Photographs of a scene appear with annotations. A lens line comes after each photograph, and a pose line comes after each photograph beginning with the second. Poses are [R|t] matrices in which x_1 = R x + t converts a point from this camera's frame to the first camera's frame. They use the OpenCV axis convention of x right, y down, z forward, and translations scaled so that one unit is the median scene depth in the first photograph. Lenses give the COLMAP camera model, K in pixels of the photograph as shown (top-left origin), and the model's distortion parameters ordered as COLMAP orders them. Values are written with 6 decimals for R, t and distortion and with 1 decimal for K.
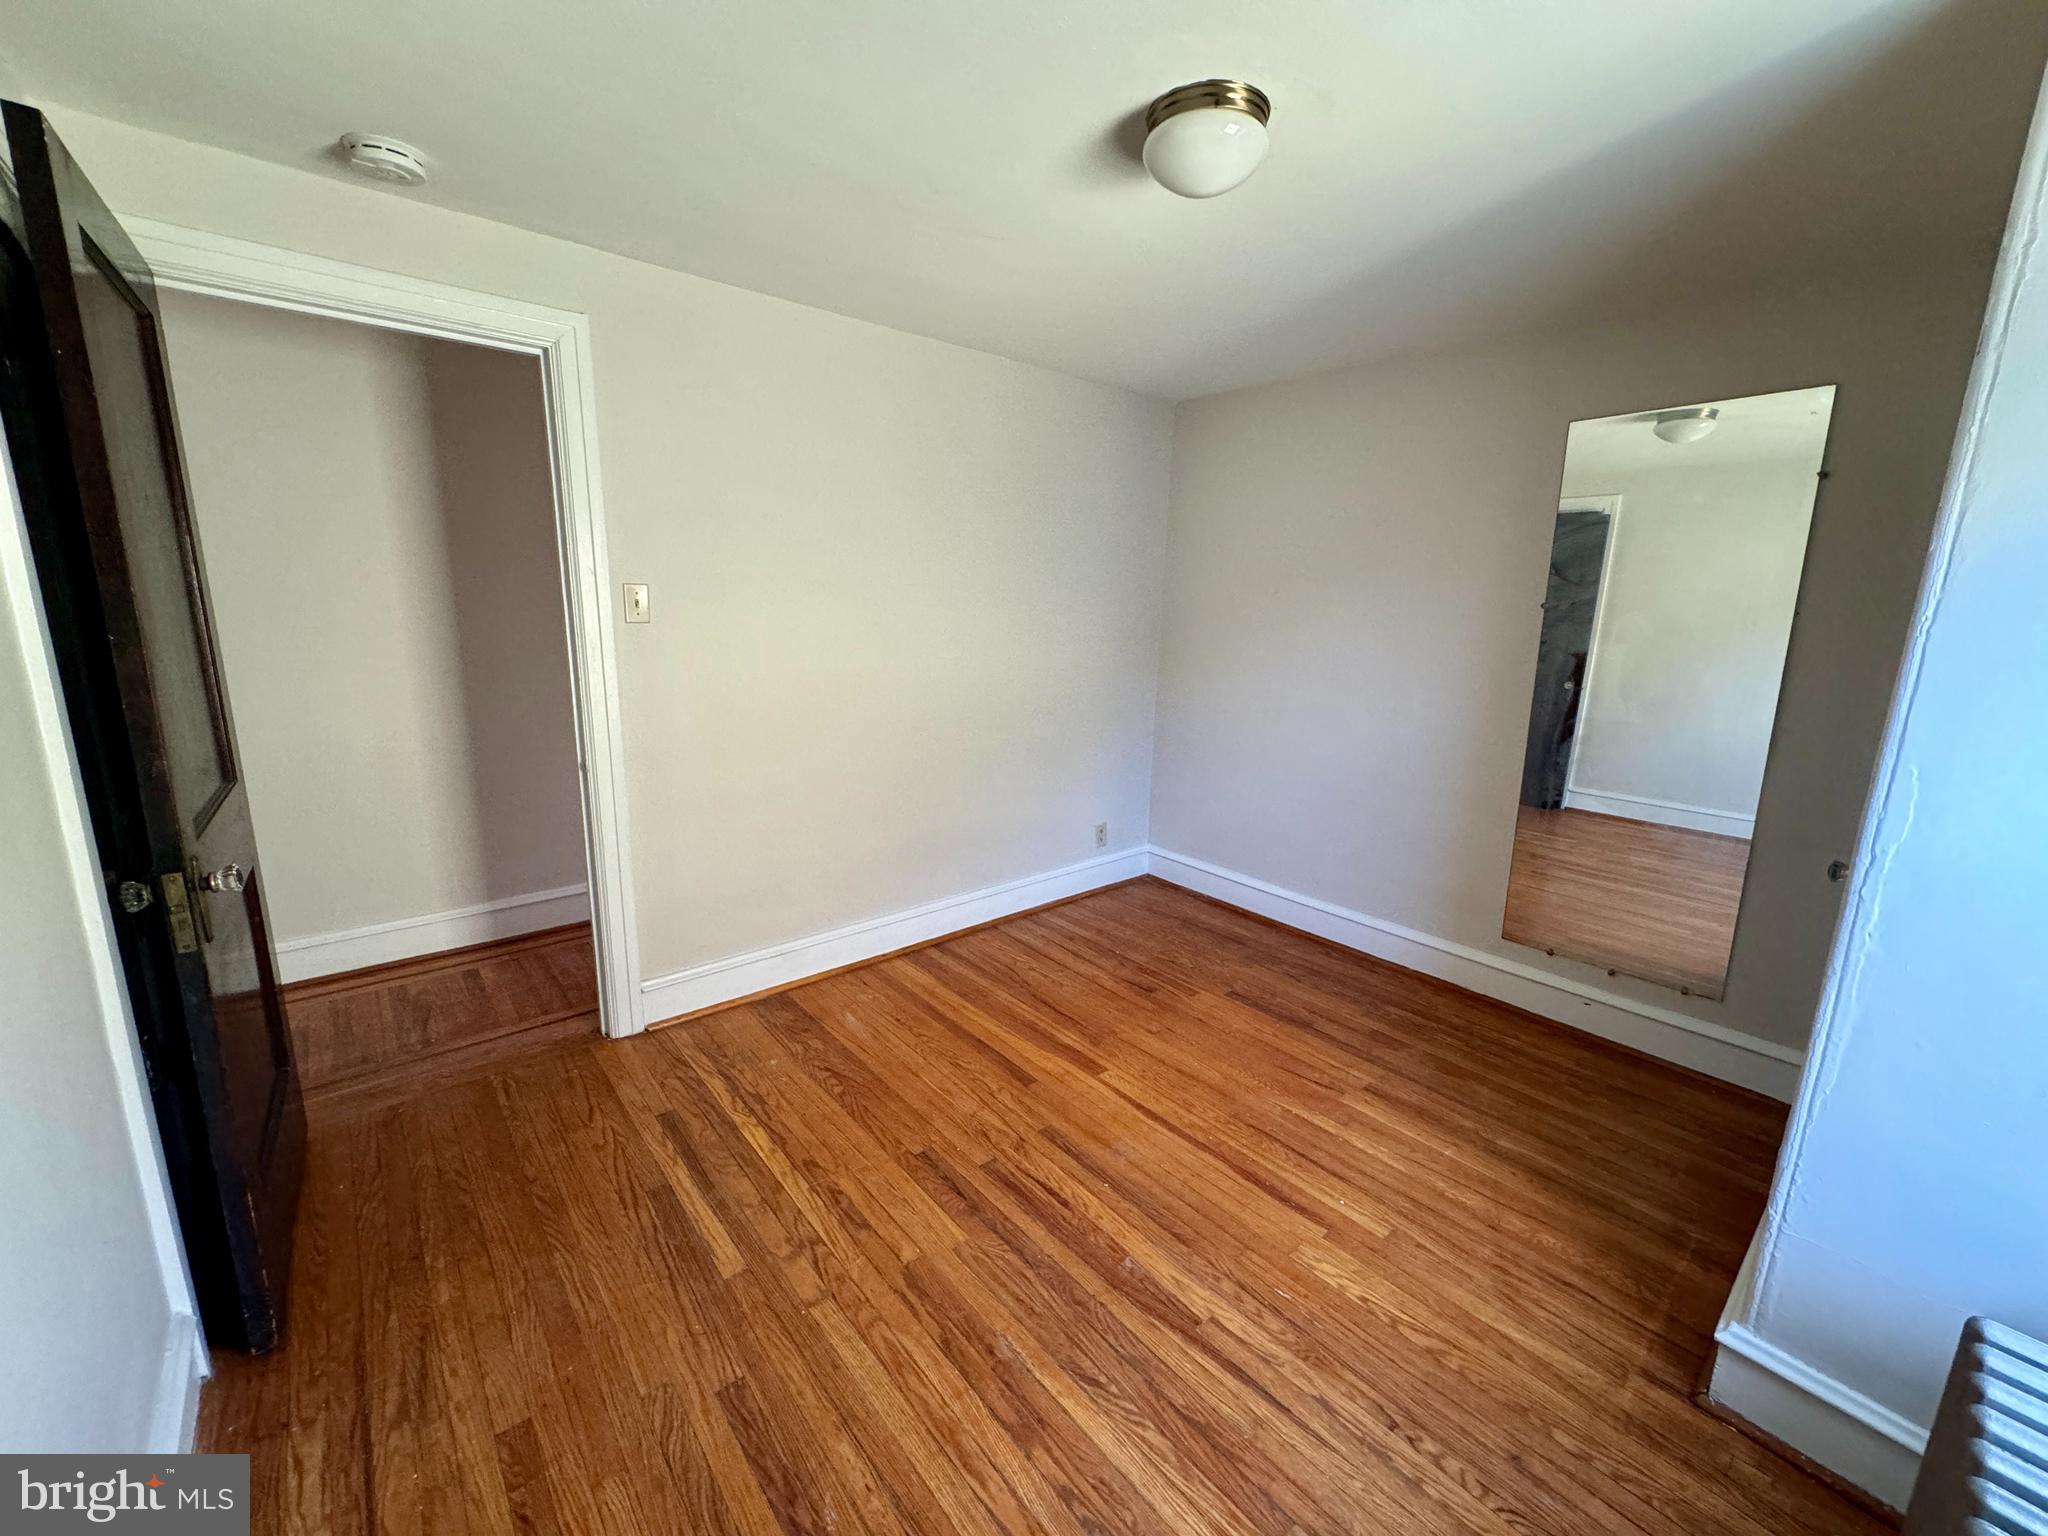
lens RADIAL K [[814.9, 0, 1024.0], [0, 814.9, 768.0], [0, 0, 1]] dist [-0.000783, -0.000898]
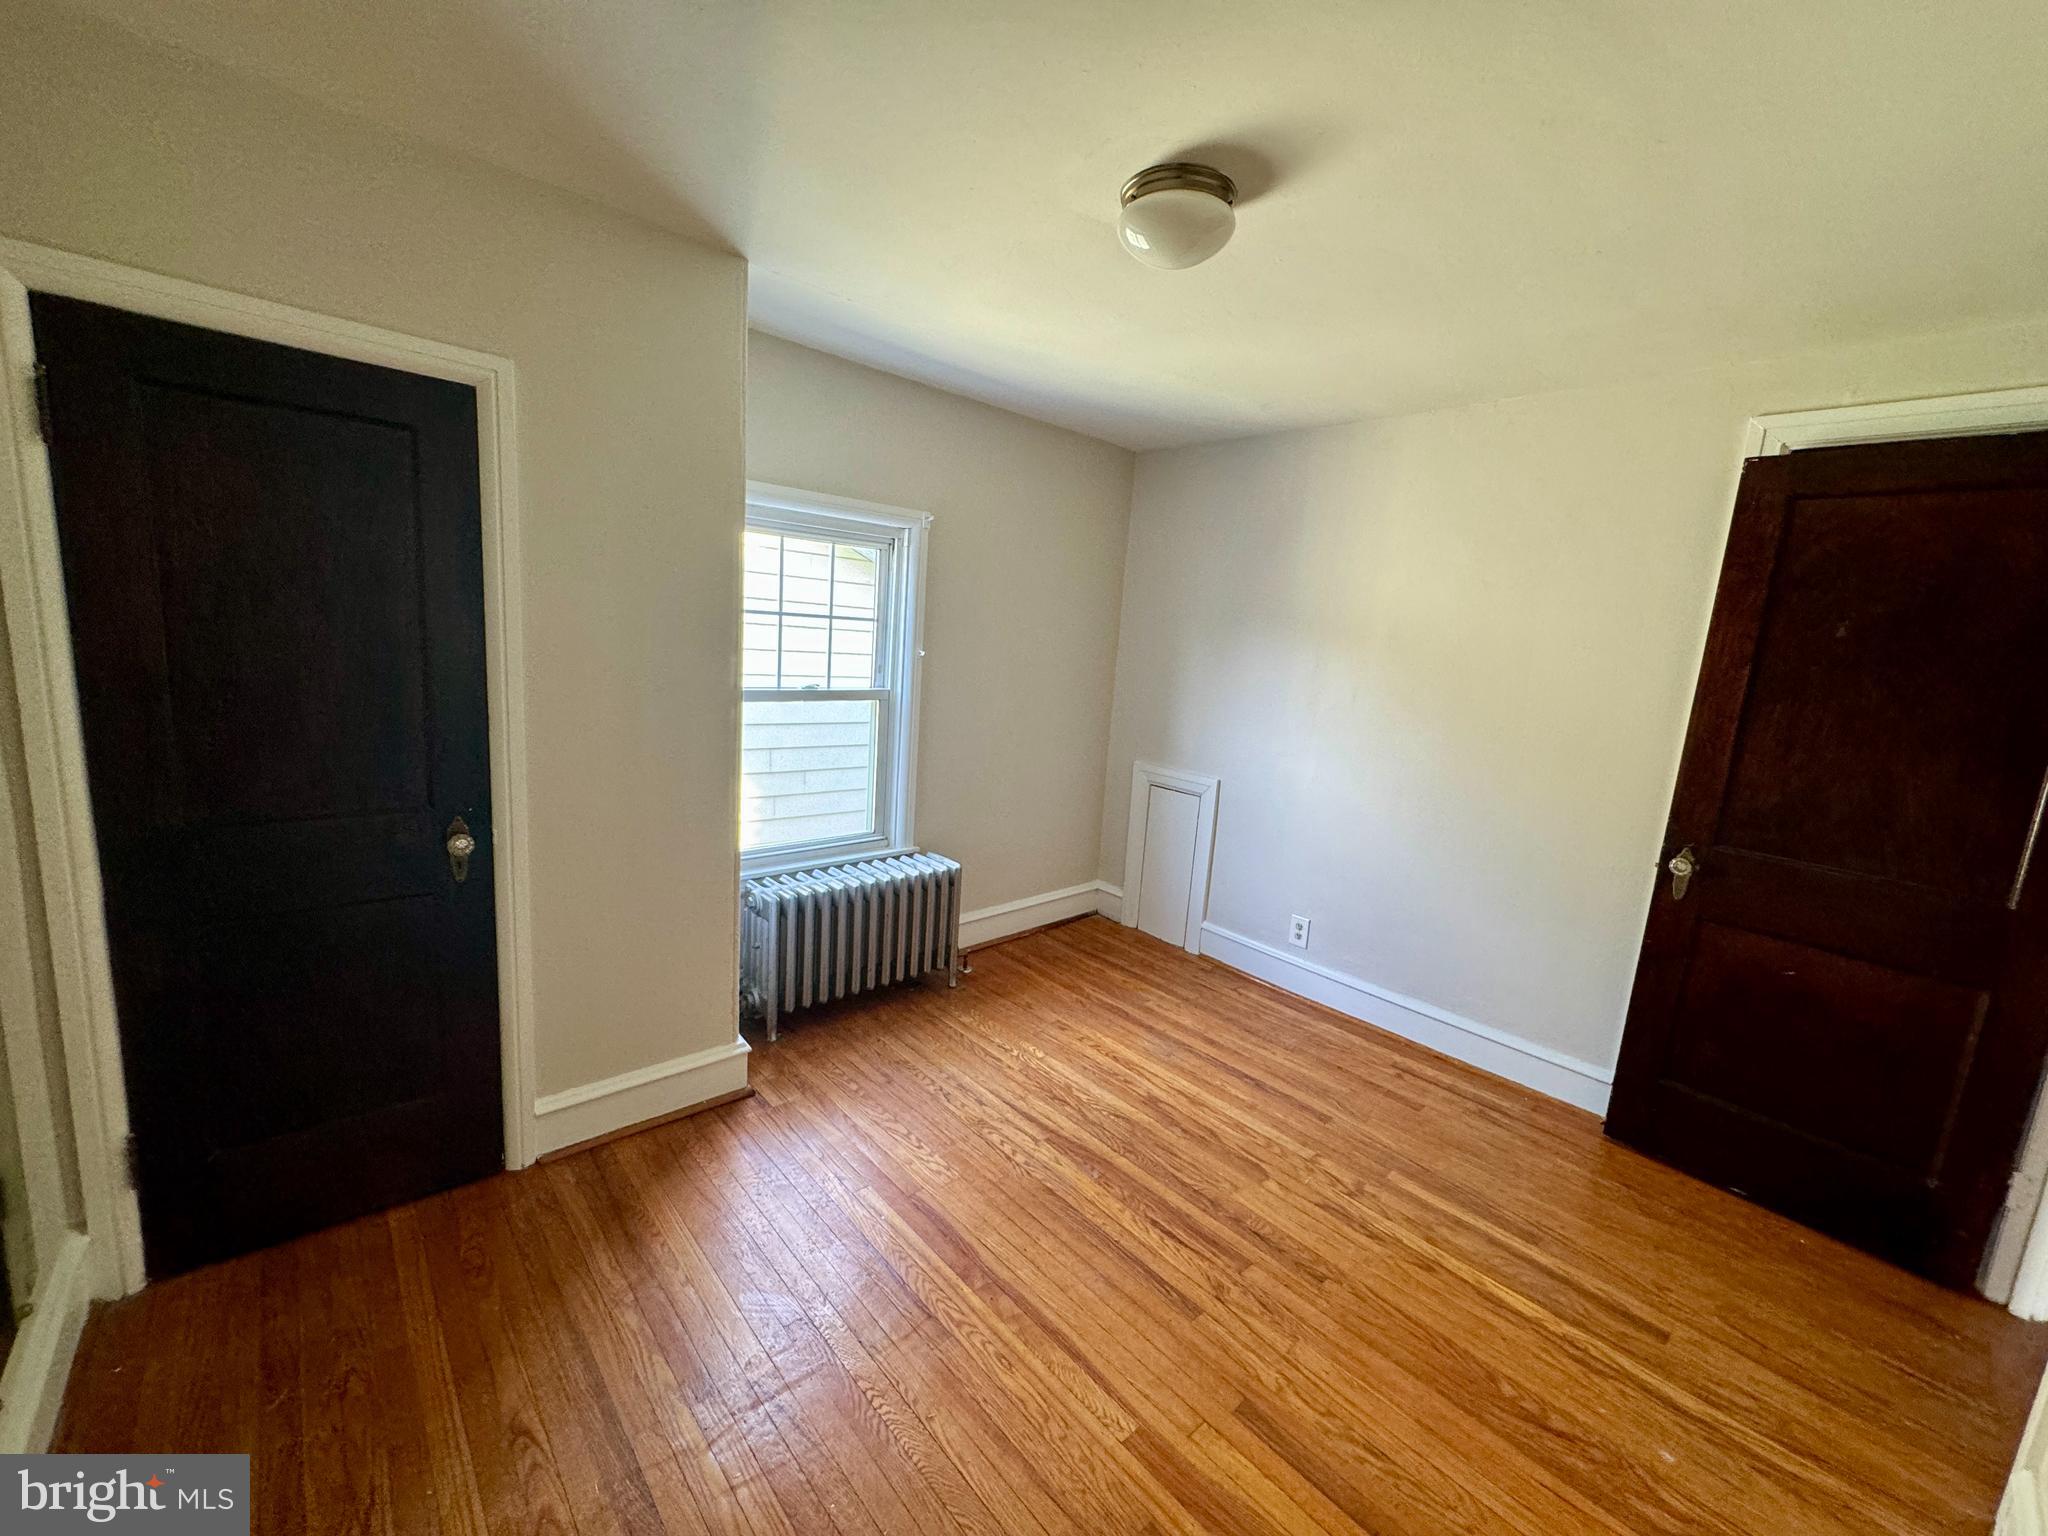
lens RADIAL K [[814.9, 0, 1024.0], [0, 814.9, 768.0], [0, 0, 1]] dist [-0.000783, -0.000898]
pose [[-0.995057, -0.090628, -0.040603, 0.316553], [-0.099227, 0.923894, 0.369558, -0.381382], [0.004020, 0.371760, -0.928320, 1.774516]]
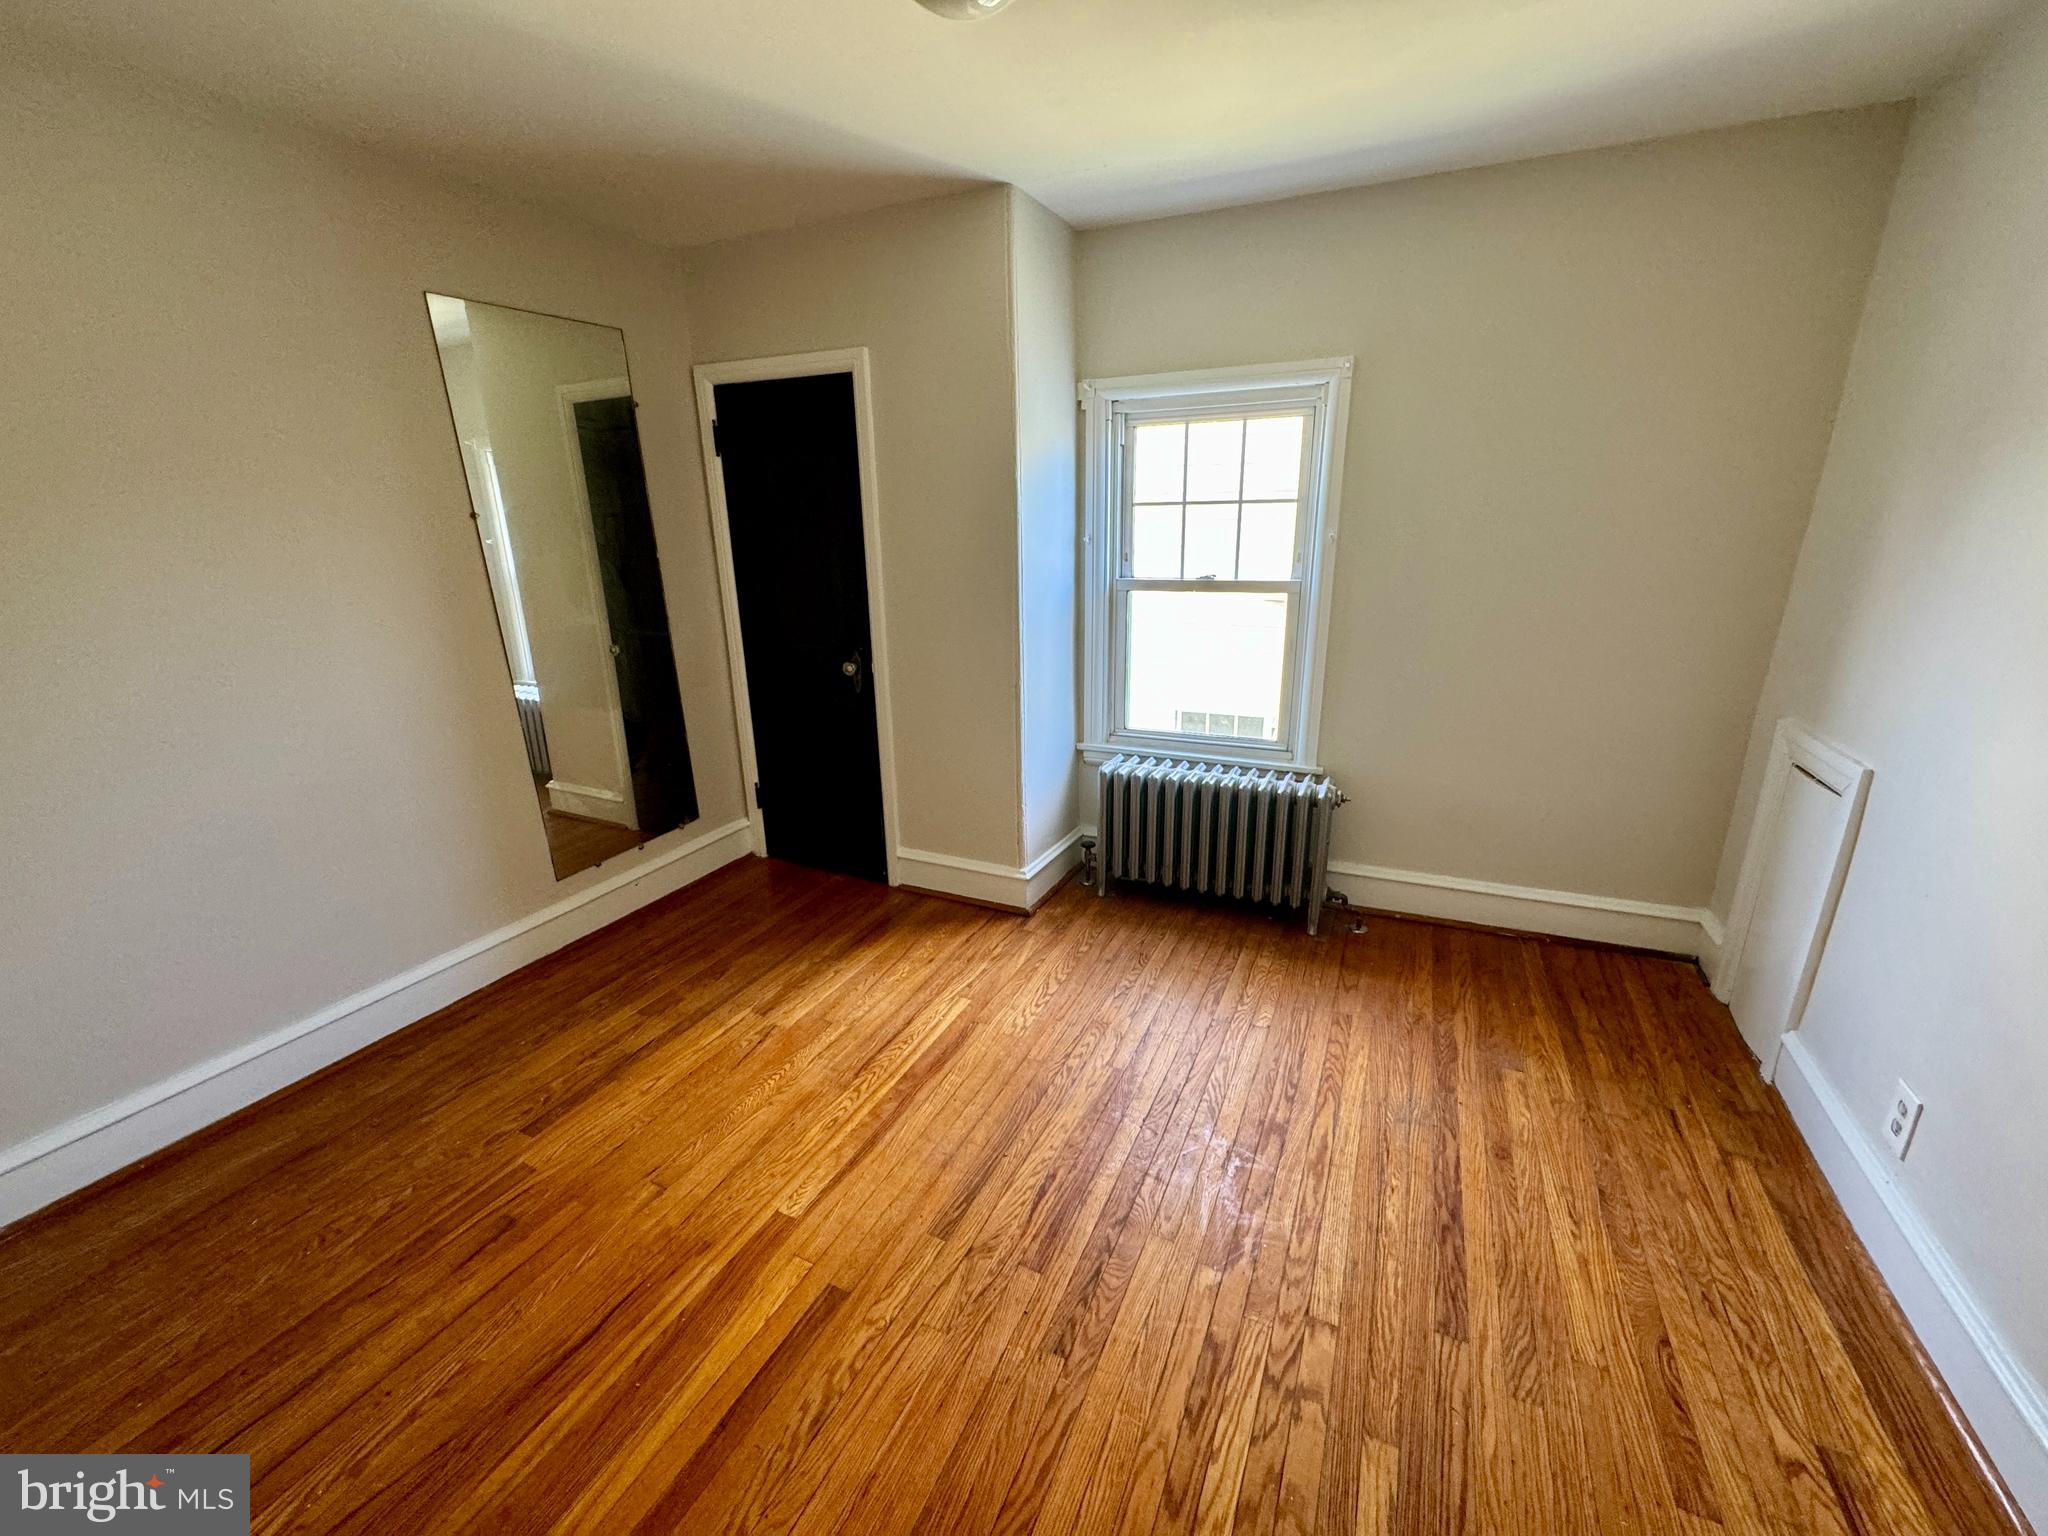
lens RADIAL K [[814.9, 0, 1024.0], [0, 814.9, 768.0], [0, 0, 1]] dist [-0.000783, -0.000898]
pose [[-0.411595, -0.285708, 0.865425, -0.611865], [0.197834, 0.898938, 0.390862, -0.253248], [-0.889636, 0.332087, -0.313475, 1.176262]]
